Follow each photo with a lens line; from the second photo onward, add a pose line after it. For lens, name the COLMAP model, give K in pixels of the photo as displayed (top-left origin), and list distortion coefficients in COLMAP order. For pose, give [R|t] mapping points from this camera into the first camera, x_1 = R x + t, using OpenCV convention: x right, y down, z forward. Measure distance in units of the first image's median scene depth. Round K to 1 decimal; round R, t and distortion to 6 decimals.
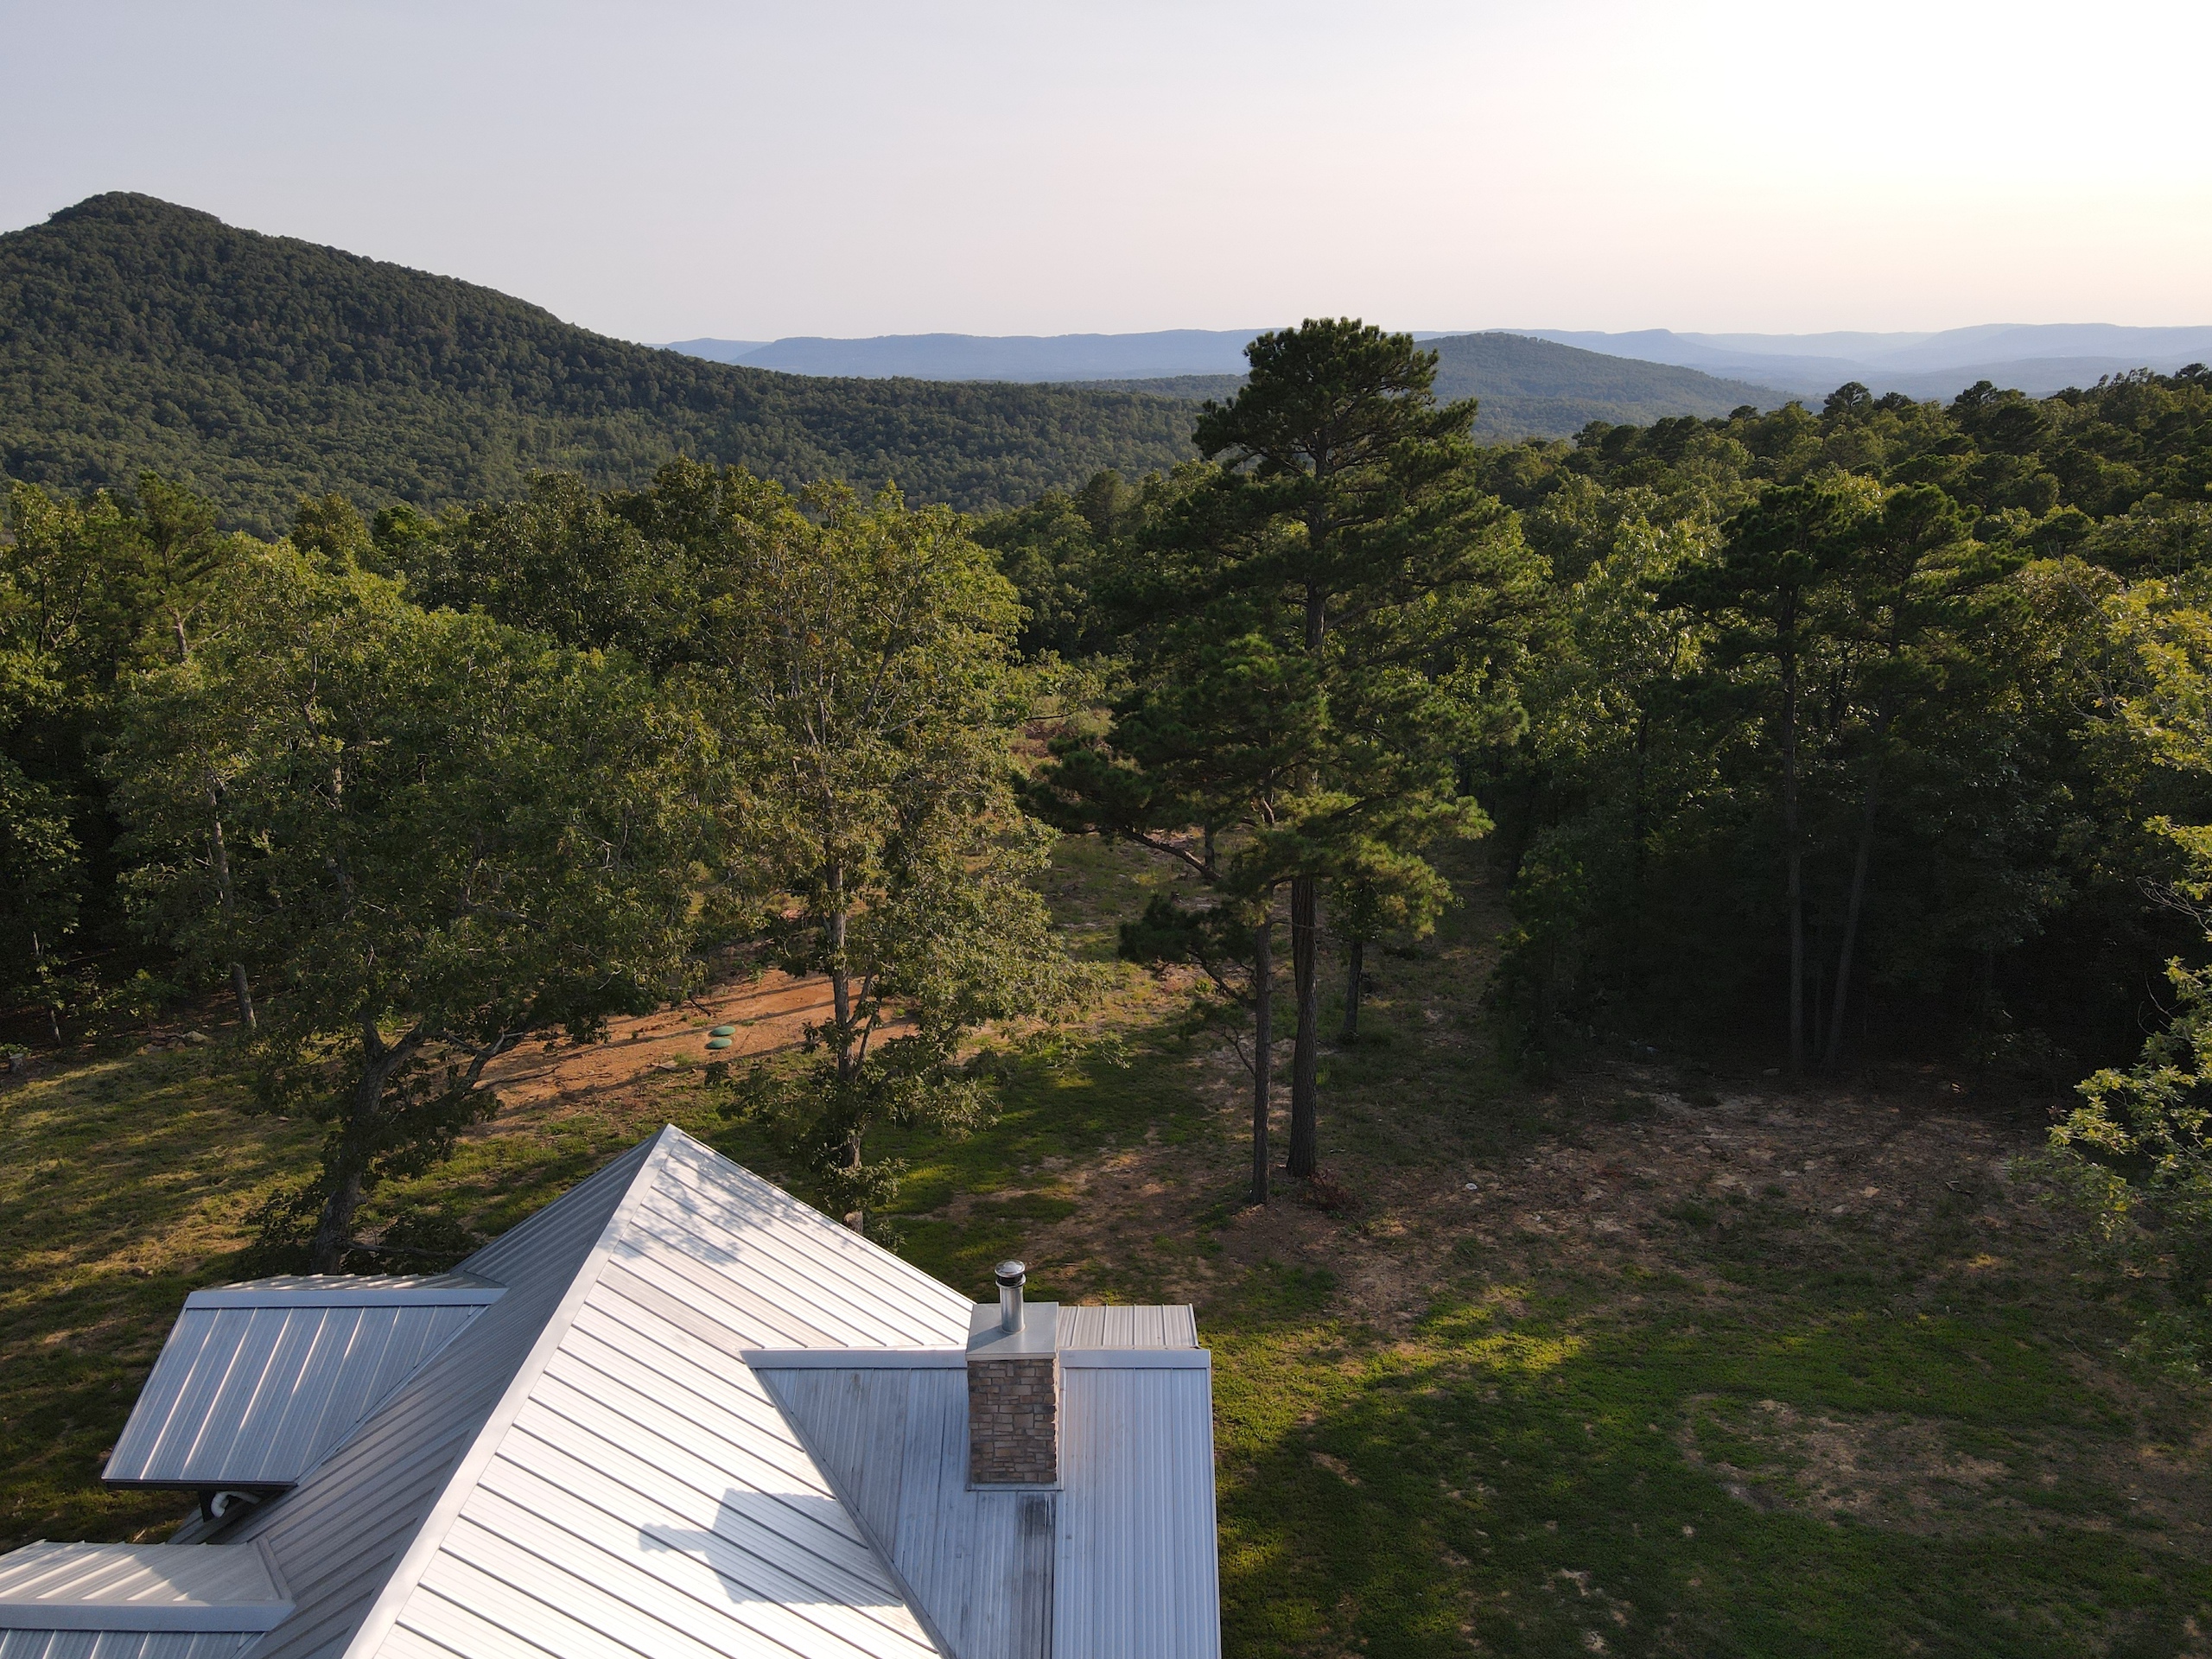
lens RADIAL K [[1628.6, 0, 1104.5], [0, 1628.6, 838.4], [0, 0, 1]] dist [0.004477, 0.017823]
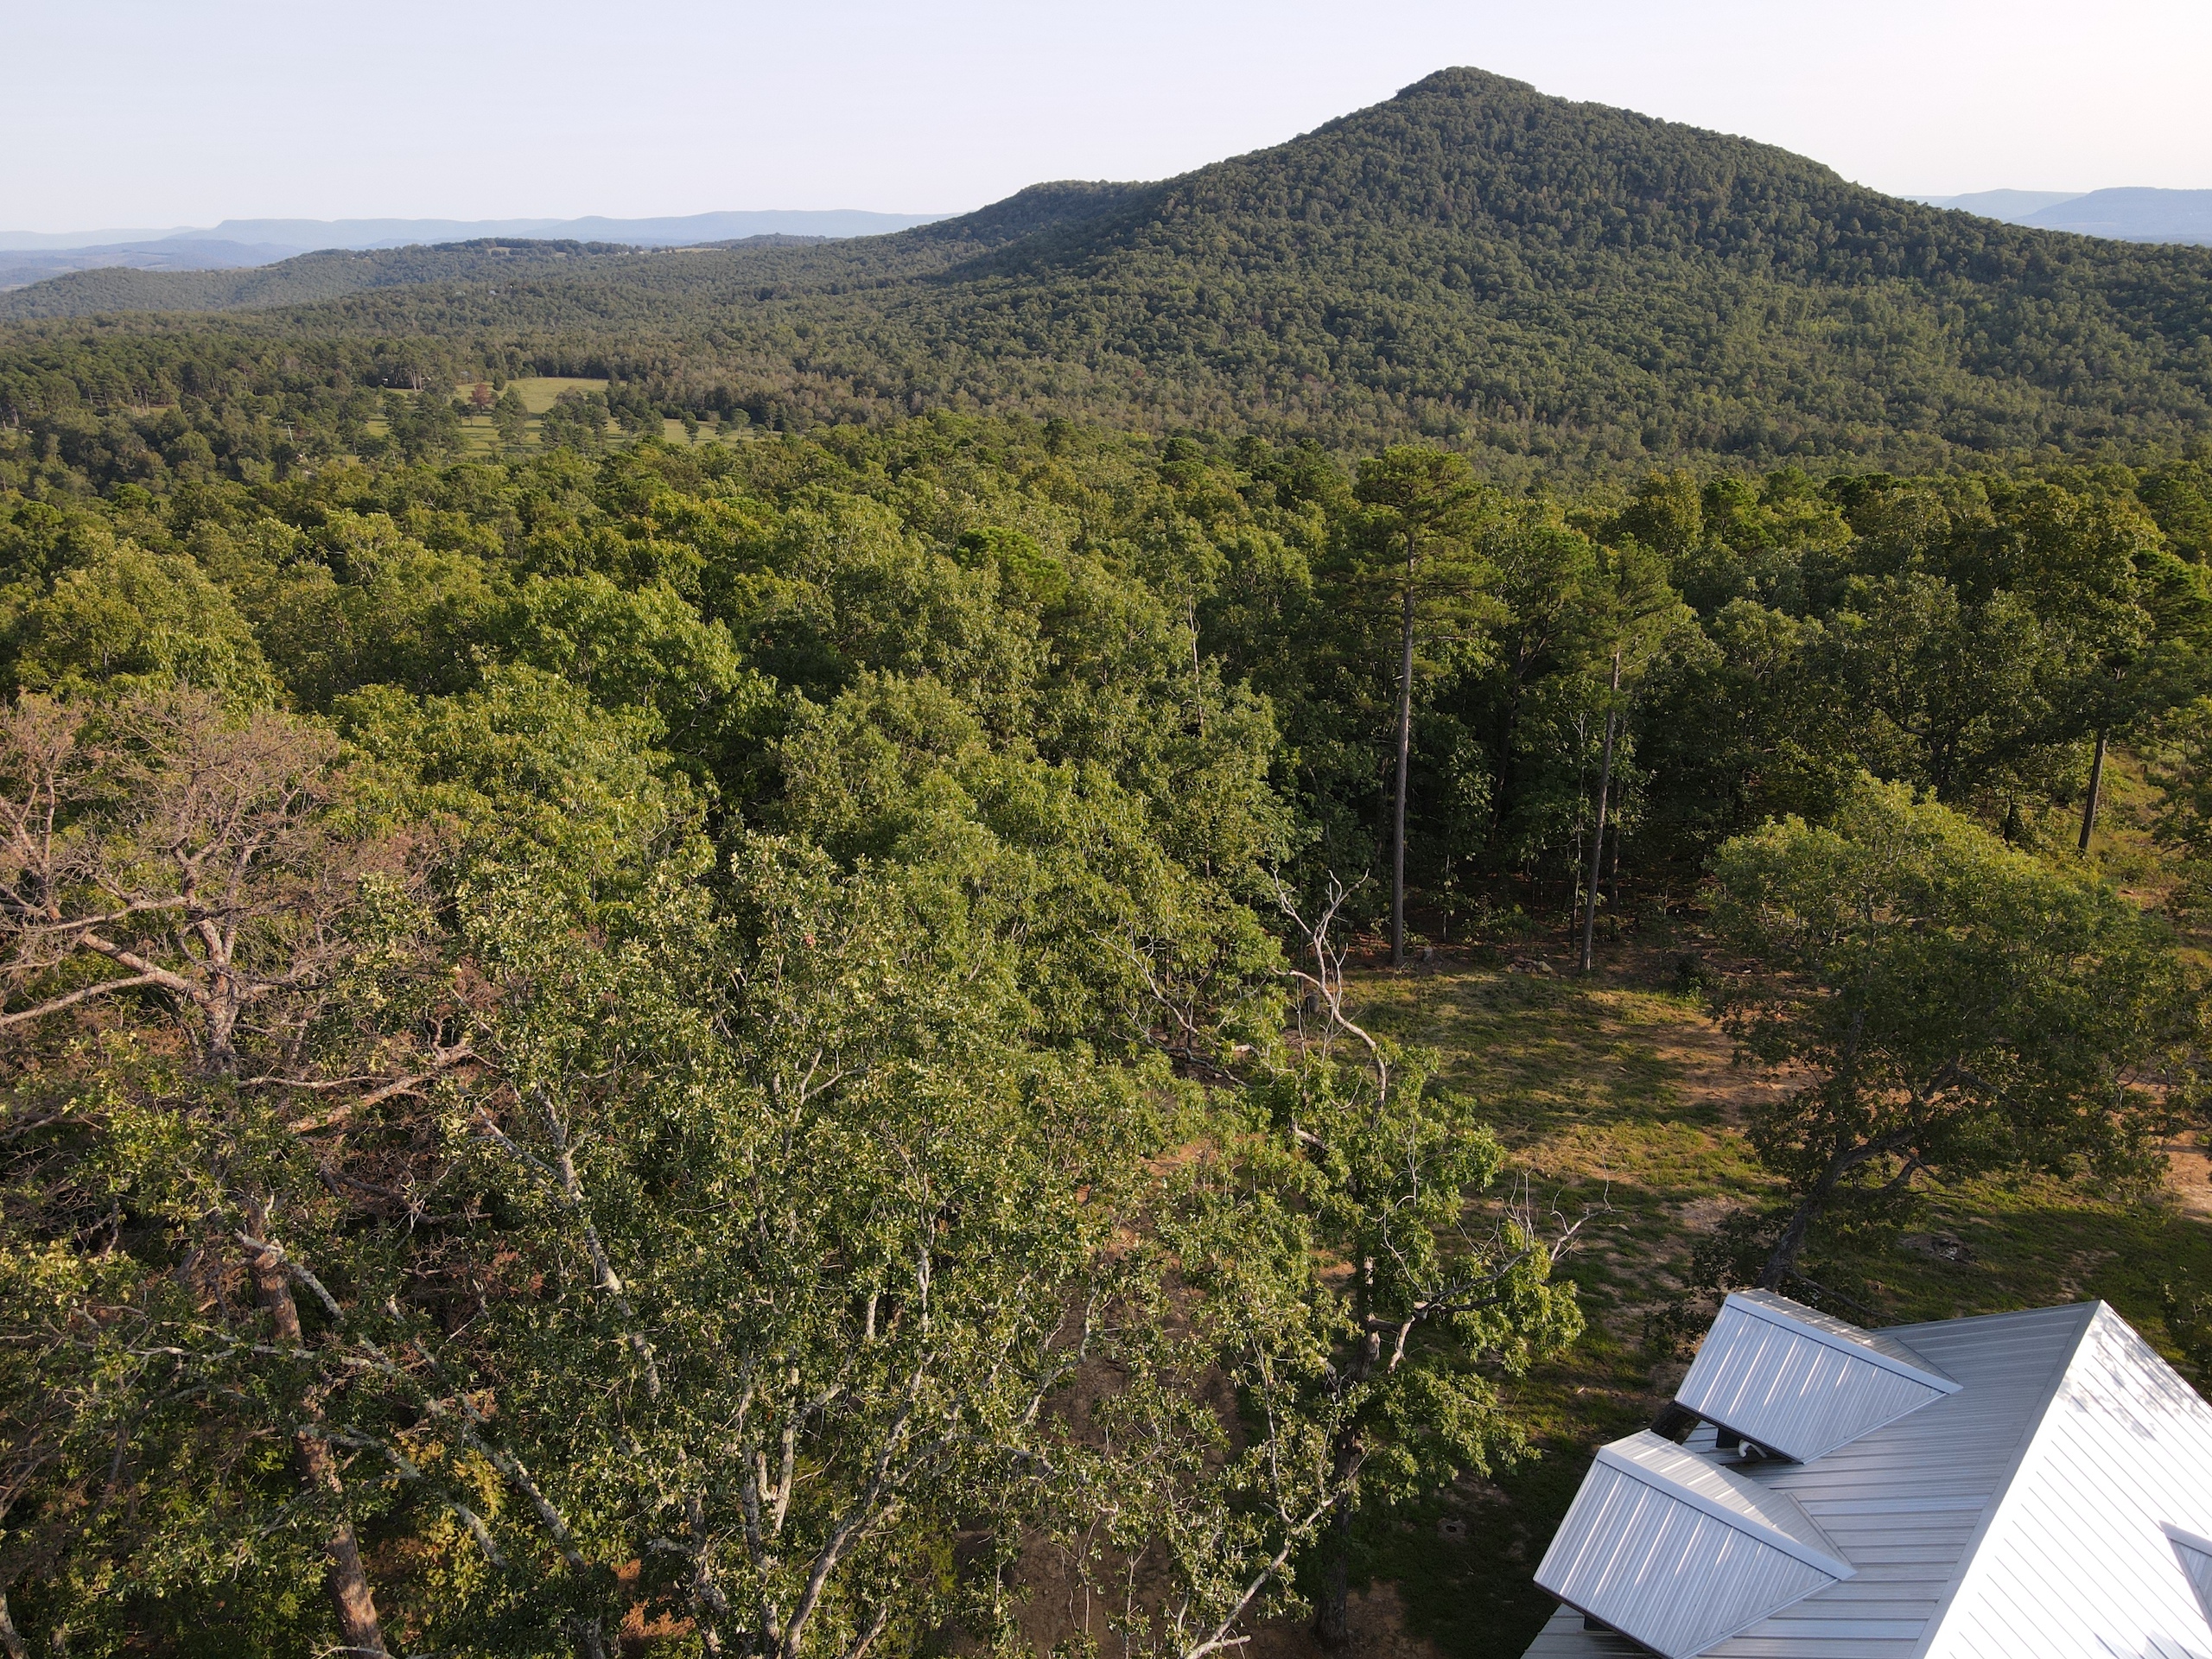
lens RADIAL K [[1628.6, 0, 1101.3], [0, 1628.6, 836.6], [0, 0, 1]] dist [0.004477, 0.017823]
pose [[0.762897, 0.231885, -0.603504, -0.090496], [-0.184152, 0.972736, 0.140967, -0.105401], [0.619739, 0.003593, 0.784800, -0.236225]]
